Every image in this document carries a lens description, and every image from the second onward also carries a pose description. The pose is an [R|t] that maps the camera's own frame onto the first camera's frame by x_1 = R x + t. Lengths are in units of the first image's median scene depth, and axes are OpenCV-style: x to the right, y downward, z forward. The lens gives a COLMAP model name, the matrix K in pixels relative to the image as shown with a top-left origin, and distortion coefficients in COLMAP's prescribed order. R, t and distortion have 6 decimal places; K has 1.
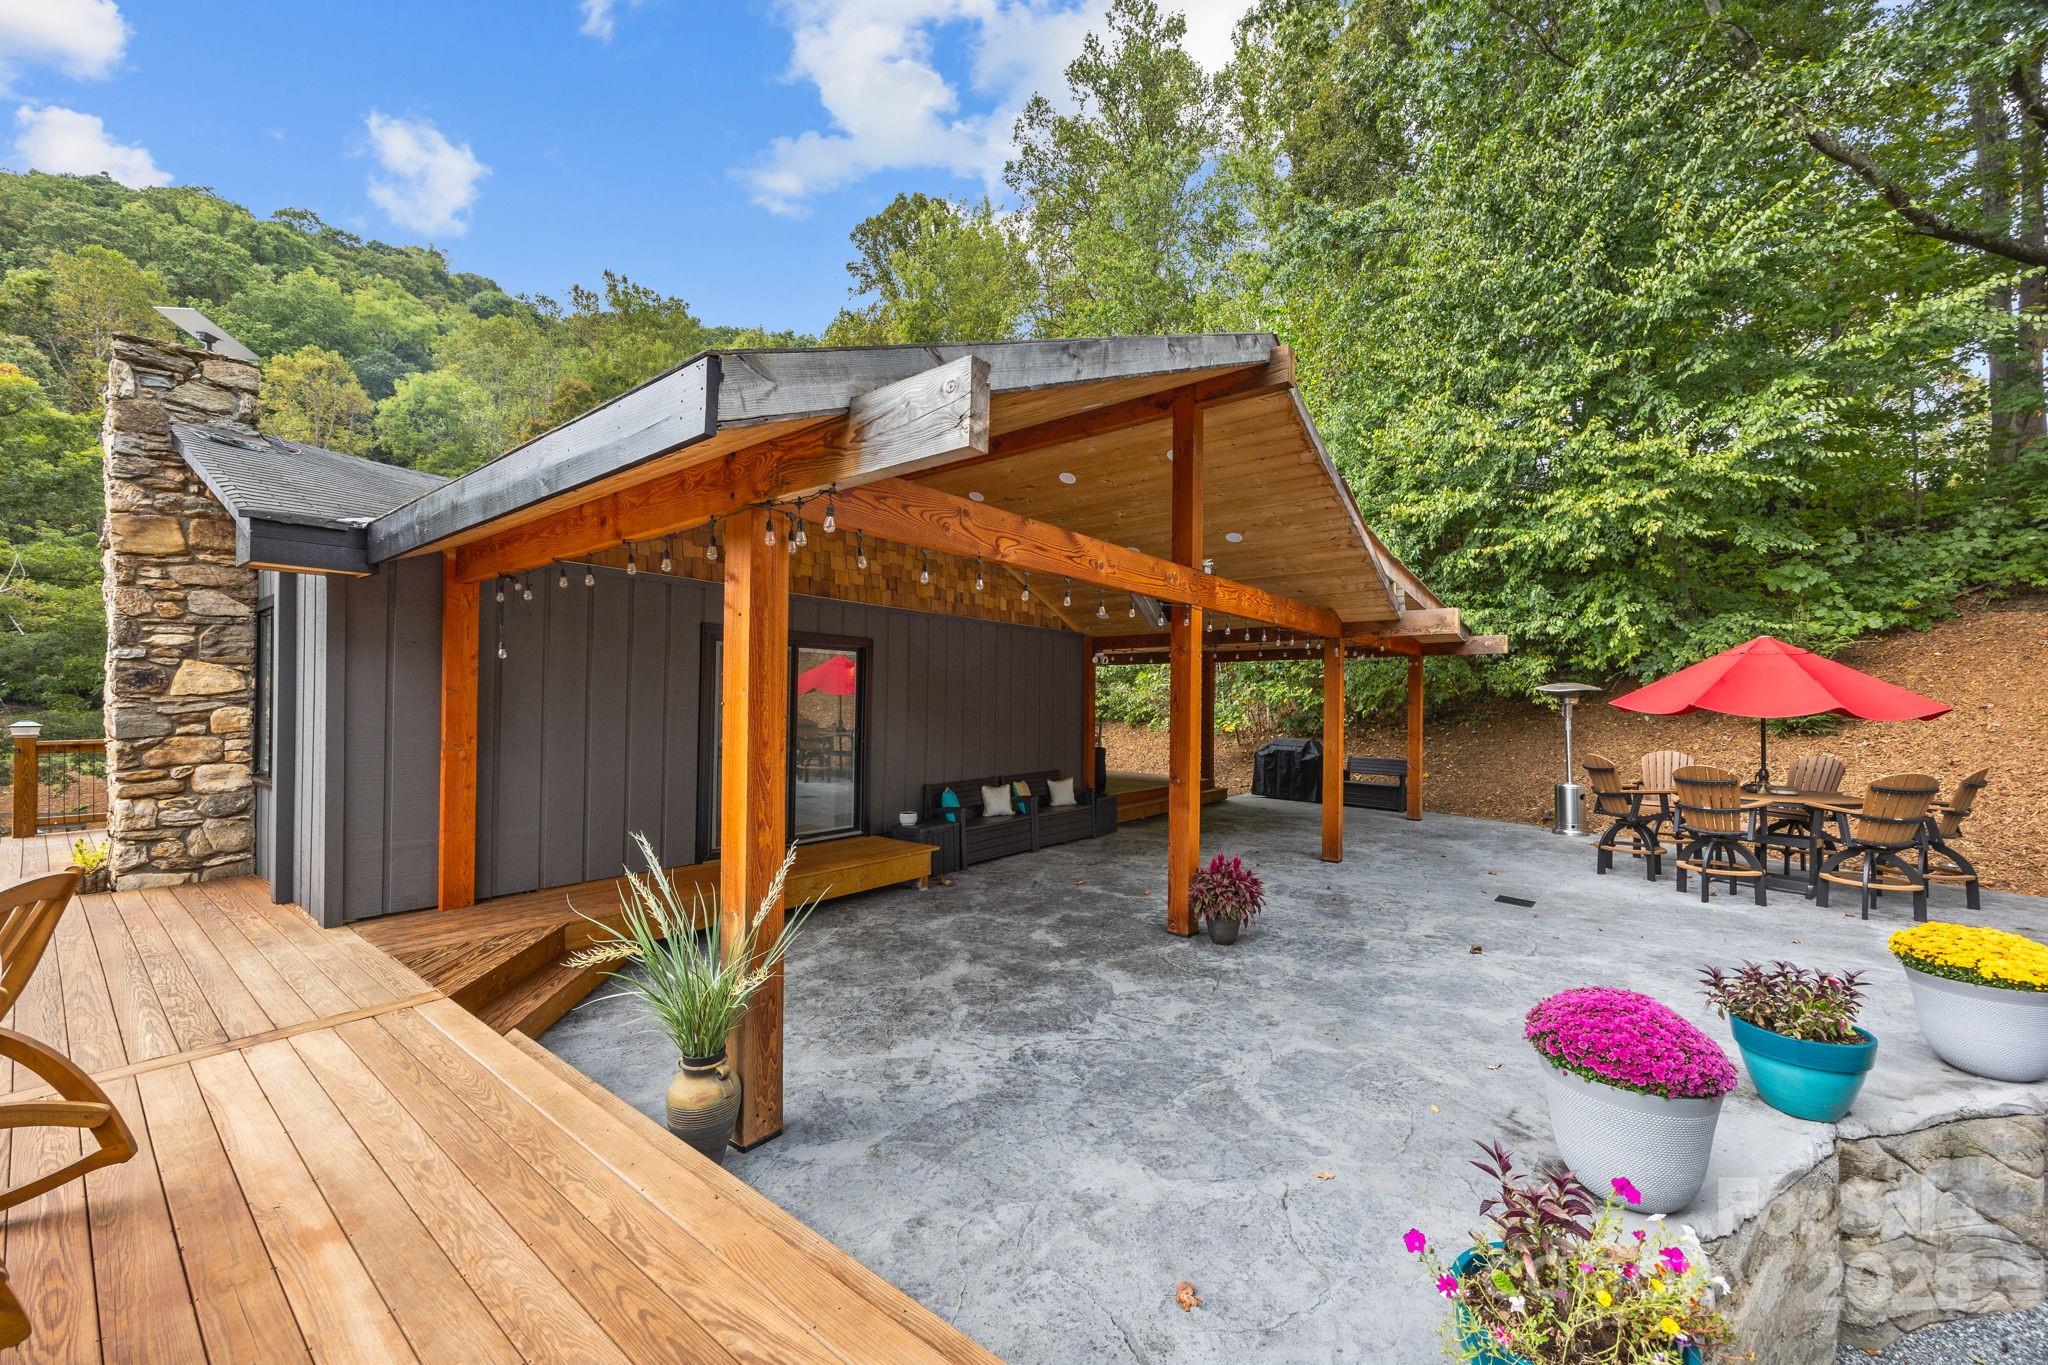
lens RADIAL K [[787.2, 0, 1026.4], [0, 787.2, 694.1], [0, 0, 1]] dist [0.000961, -0.000096]
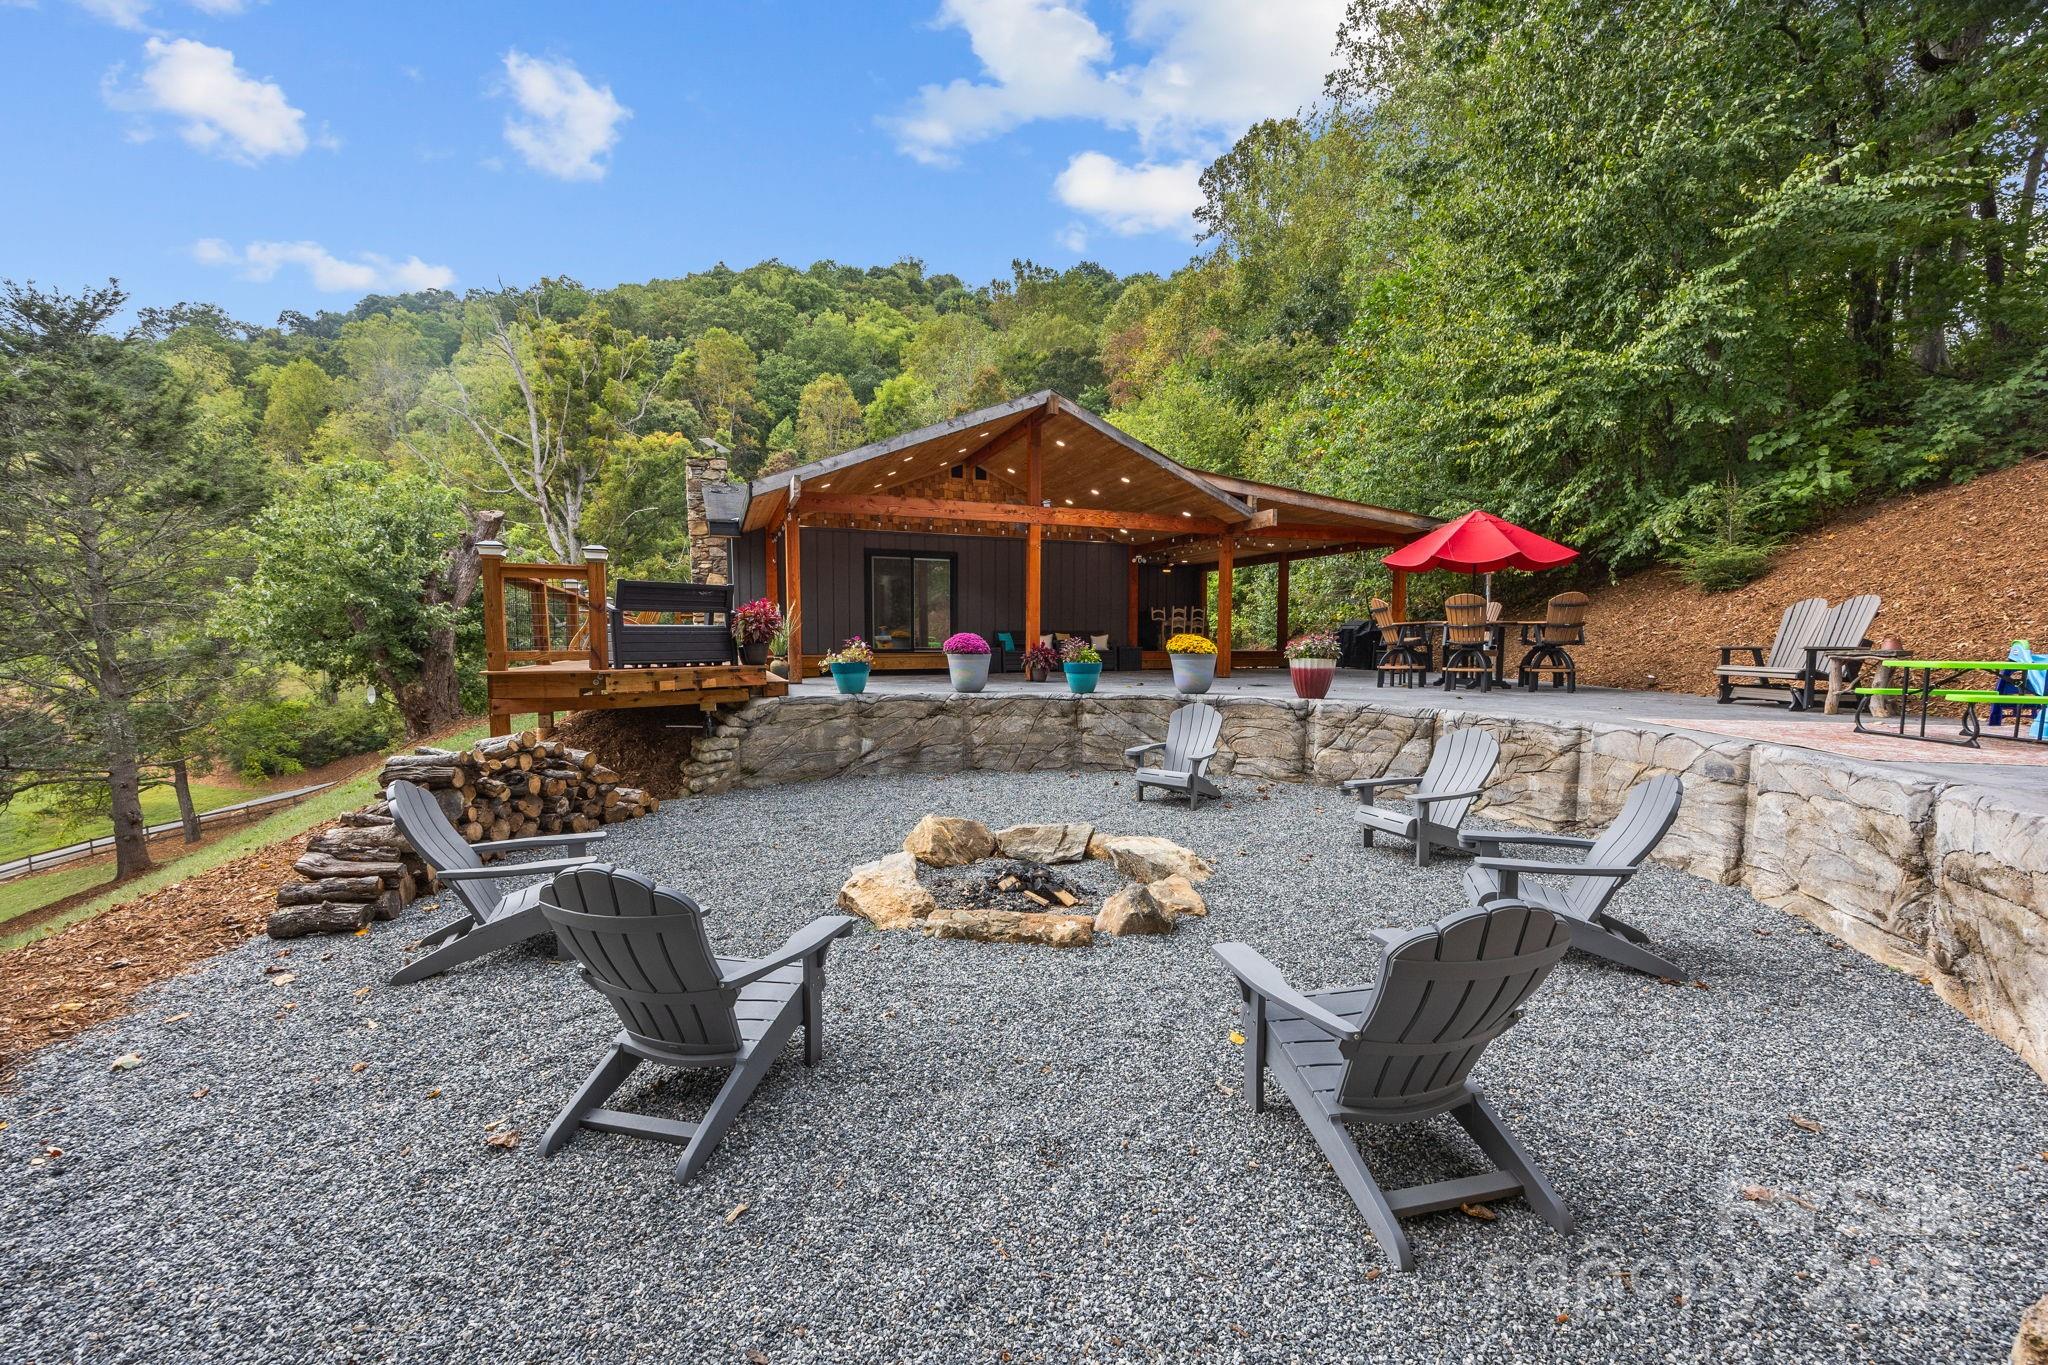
lens RADIAL K [[832.1, 0, 1024.0], [0, 832.1, 682.5], [0, 0, 1]] dist [-0.001321, -0.000107]
pose [[0.861388, 0.016938, -0.507665, 1.361407], [0.011931, 0.998493, 0.053559, 0.196485], [0.507808, -0.052192, 0.859888, -0.959788]]
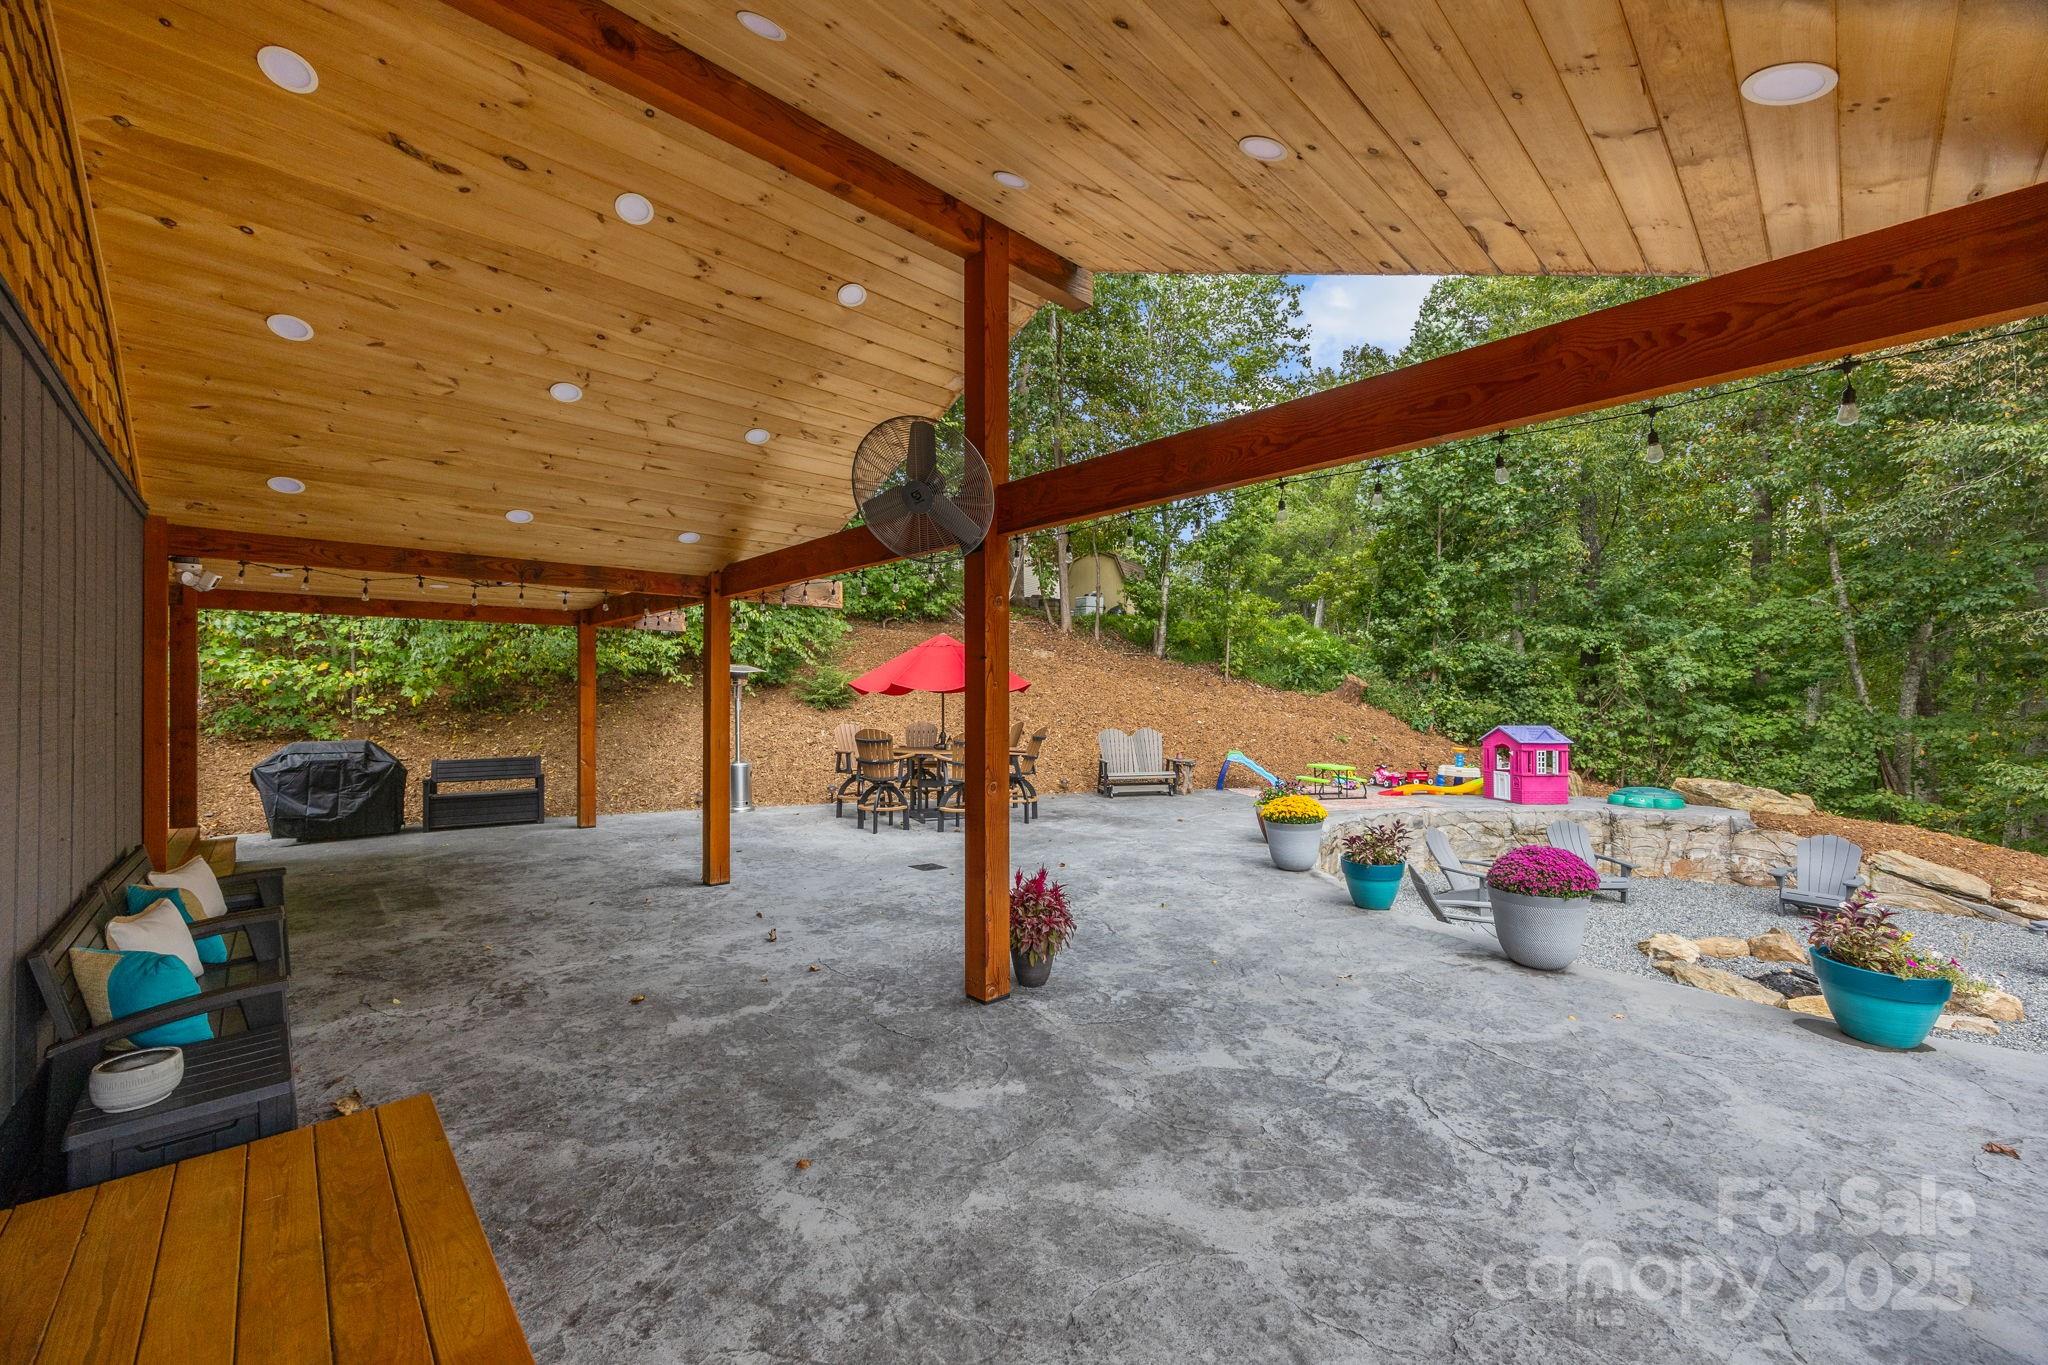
lens RADIAL K [[787.2, 0, 1026.4], [0, 787.2, 694.1], [0, 0, 1]] dist [0.000961, -0.000096]
pose [[0.144672, -0.006244, 0.989460, -0.494809], [-0.008288, 0.999937, 0.007522, 0.023596], [-0.989445, -0.009289, 0.144611, 0.855936]]
